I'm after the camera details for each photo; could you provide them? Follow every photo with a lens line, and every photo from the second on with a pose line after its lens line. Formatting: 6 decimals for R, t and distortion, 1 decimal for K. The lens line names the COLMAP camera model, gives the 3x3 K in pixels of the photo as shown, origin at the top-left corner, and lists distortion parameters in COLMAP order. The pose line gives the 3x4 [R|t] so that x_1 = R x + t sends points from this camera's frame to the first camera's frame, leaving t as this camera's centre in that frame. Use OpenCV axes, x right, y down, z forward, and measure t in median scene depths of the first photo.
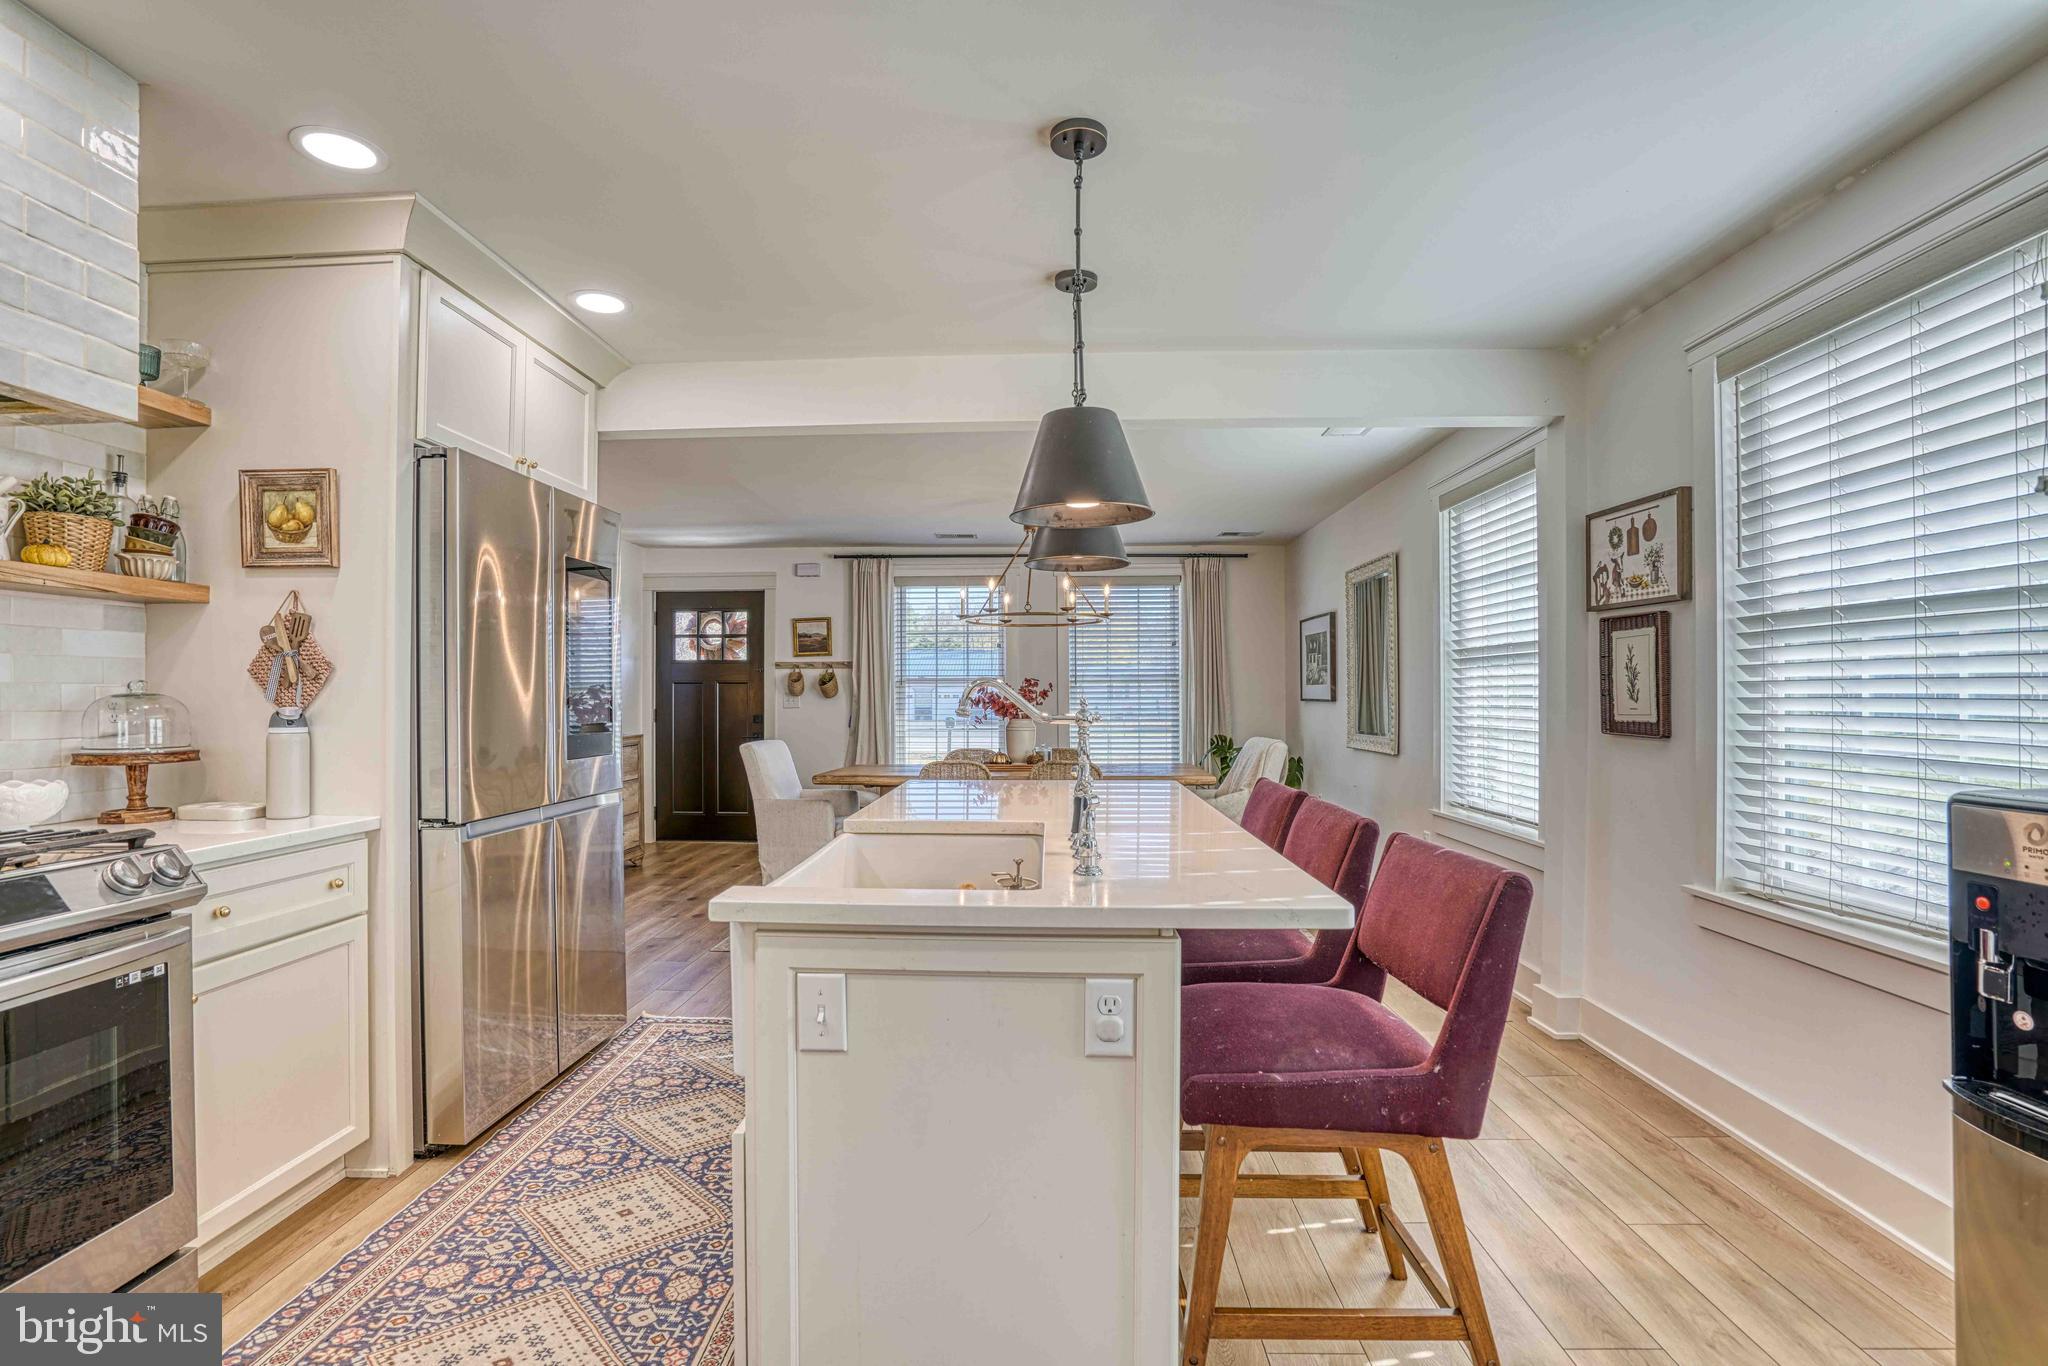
lens RADIAL K [[949.6, 0, 1001.8], [0, 949.6, 684.5], [0, 0, 1]] dist [-0.043341, 0.012302]
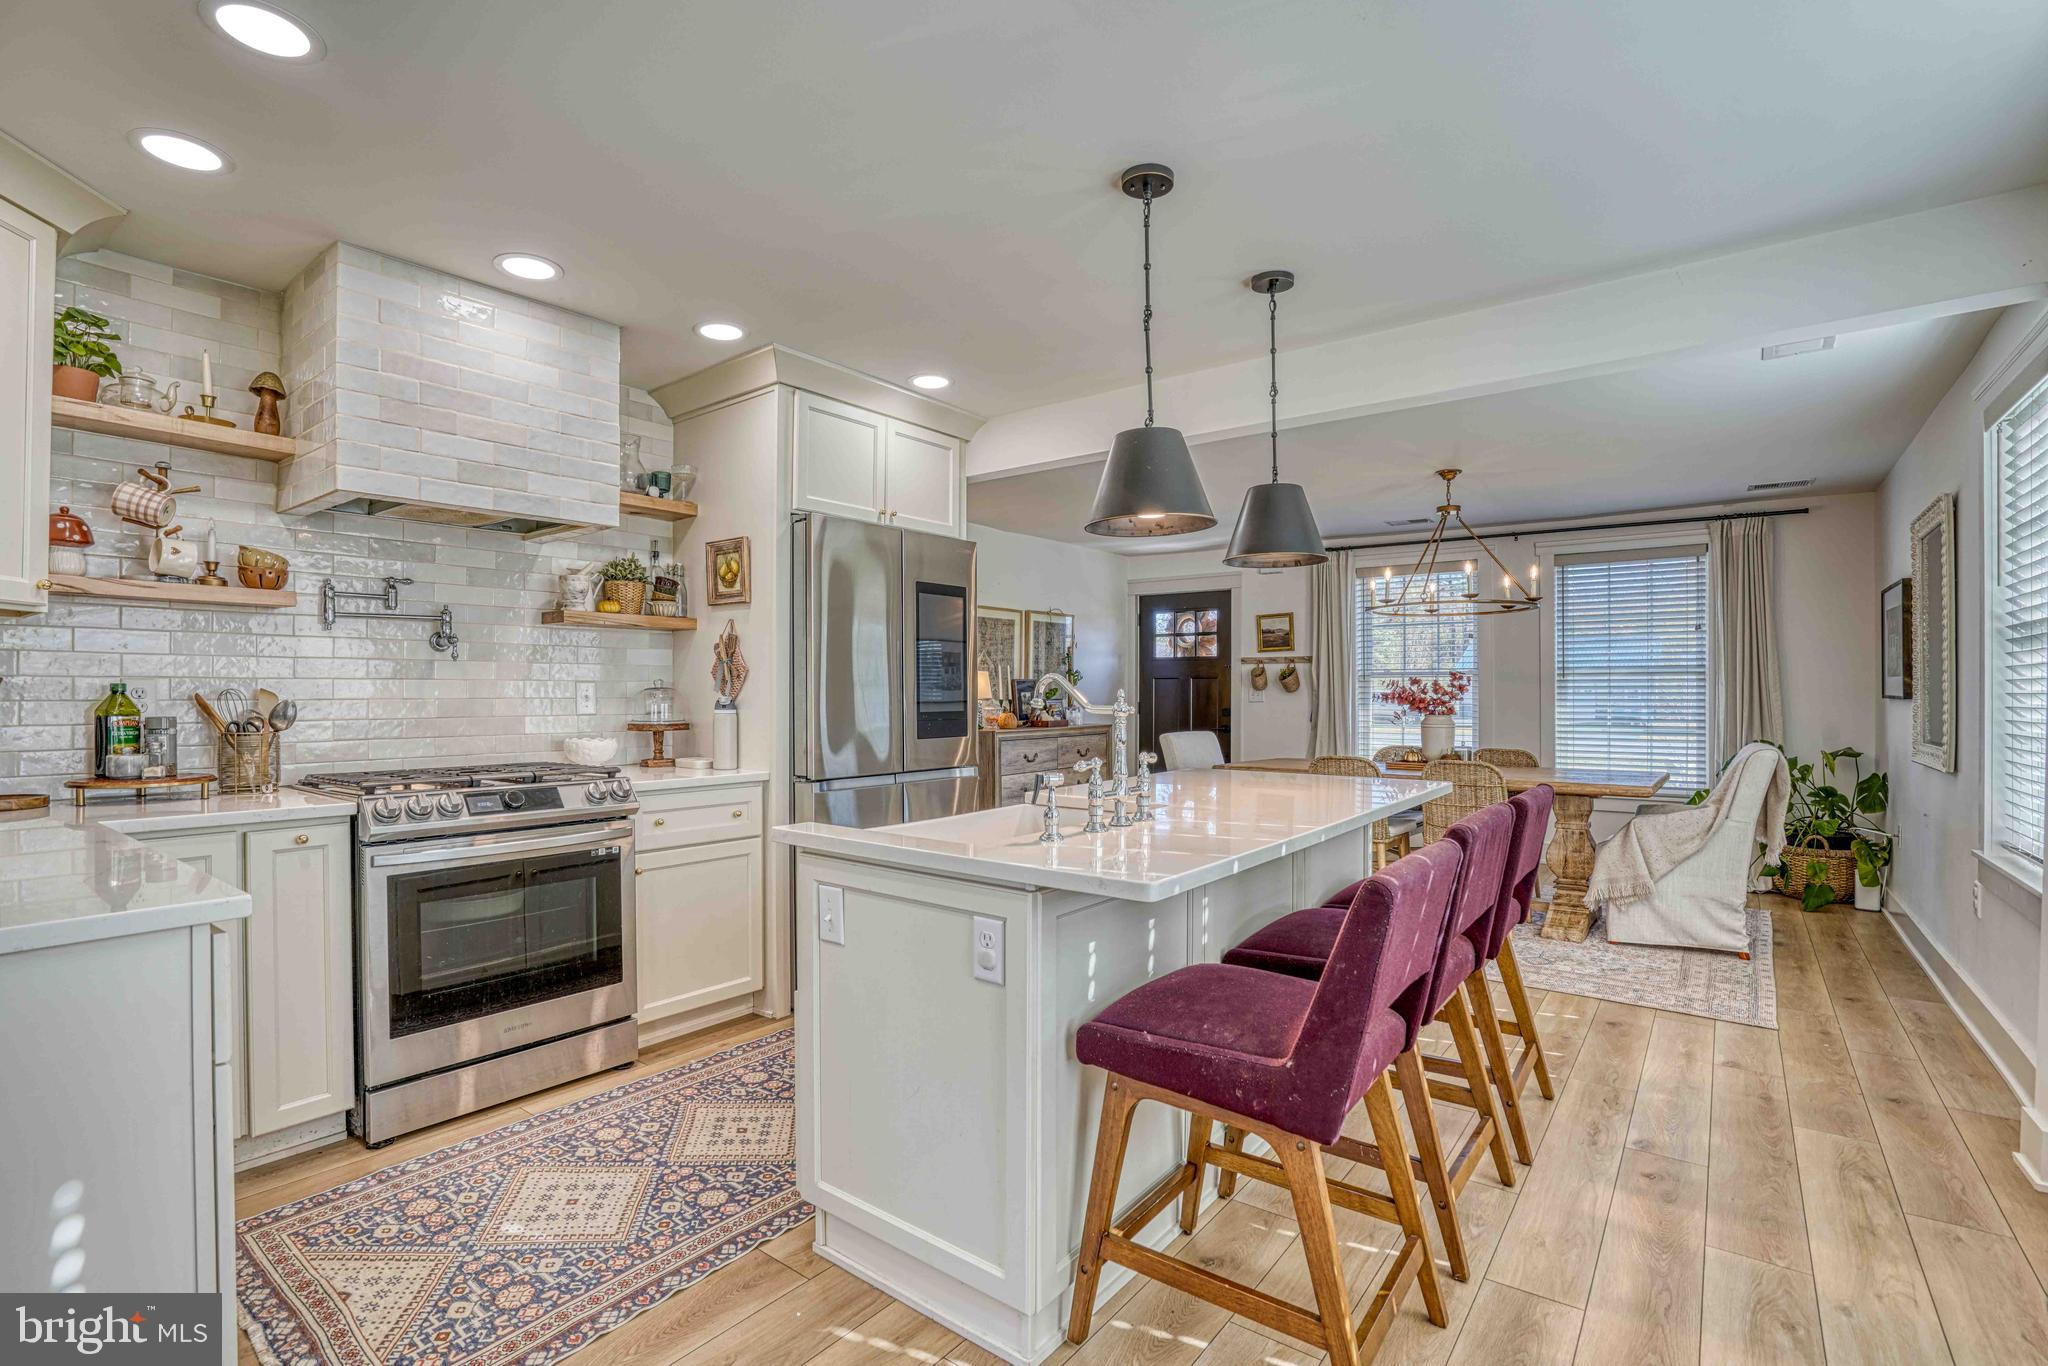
lens RADIAL K [[949.6, 0, 1005.1], [0, 949.6, 686.5], [0, 0, 1]] dist [-0.043341, 0.012302]
pose [[0.812716, 0.000151, -0.582661, 0.420994], [0.004588, 0.999967, 0.006658, -0.000041], [0.582643, -0.008084, 0.812688, 0.005516]]
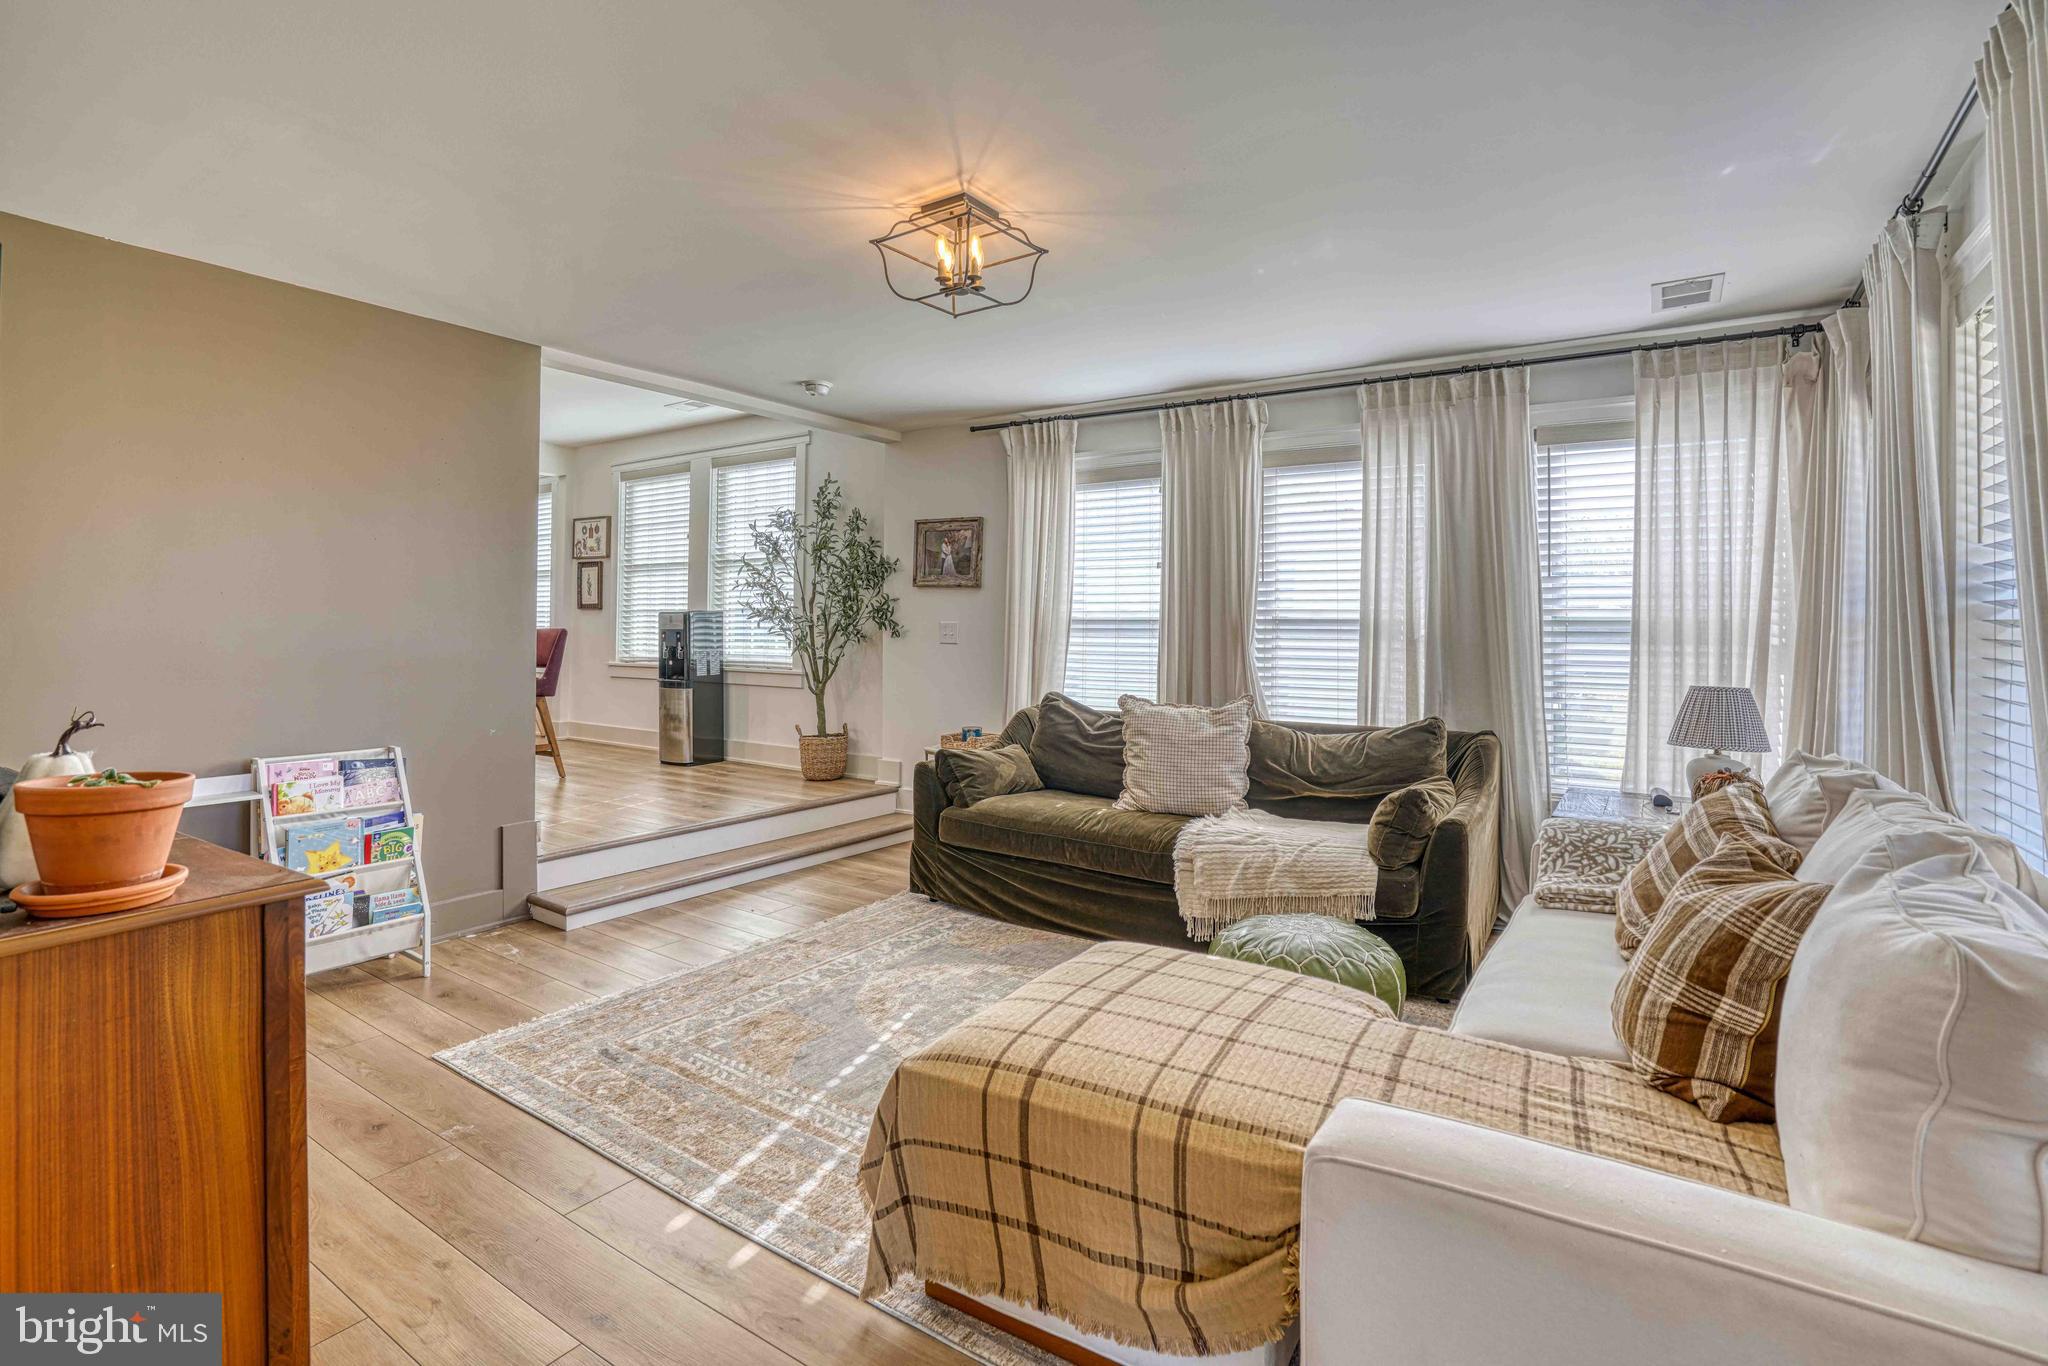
lens RADIAL K [[949.6, 0, 1048.7], [0, 949.6, 624.1], [0, 0, 1]] dist [-0.043341, 0.012302]
pose [[0.505532, 0.013764, 0.862698, -0.938886], [-0.016127, 0.999849, -0.006502, 0.095839], [-0.862657, -0.010626, 0.505677, -1.435369]]
